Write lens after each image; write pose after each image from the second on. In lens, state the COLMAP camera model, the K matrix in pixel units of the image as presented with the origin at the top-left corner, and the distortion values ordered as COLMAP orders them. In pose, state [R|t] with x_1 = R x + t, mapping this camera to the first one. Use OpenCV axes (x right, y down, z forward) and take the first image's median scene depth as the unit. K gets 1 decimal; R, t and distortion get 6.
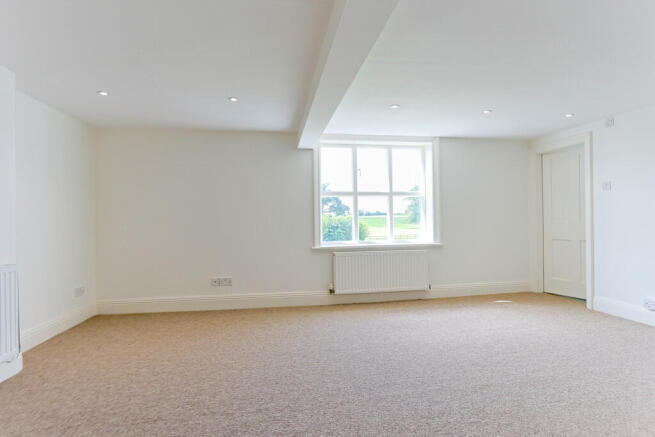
lens RADIAL K [[353.5, 0, 328.9], [0, 353.5, 219.0], [0, 0, 1]] dist [0.000852, 0.005473]
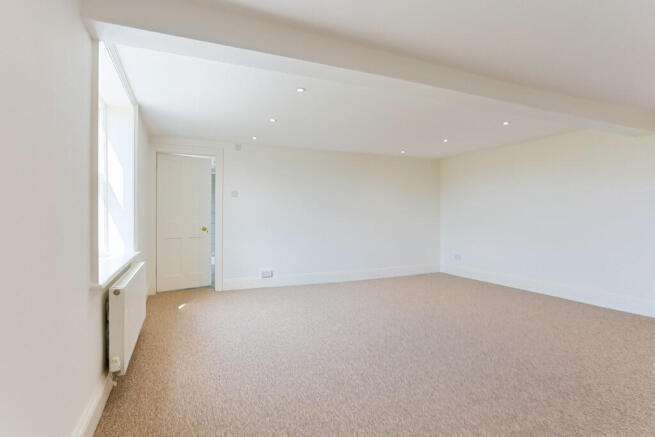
lens RADIAL K [[353.5, 0, 329.0], [0, 353.5, 217.9], [0, 0, 1]] dist [0.000852, 0.005473]
pose [[-0.290233, 0.005471, 0.956940, -0.602559], [0.001603, 0.999985, -0.005231, 0.005333], [-0.956955, 0.000016, -0.290237, 1.054586]]
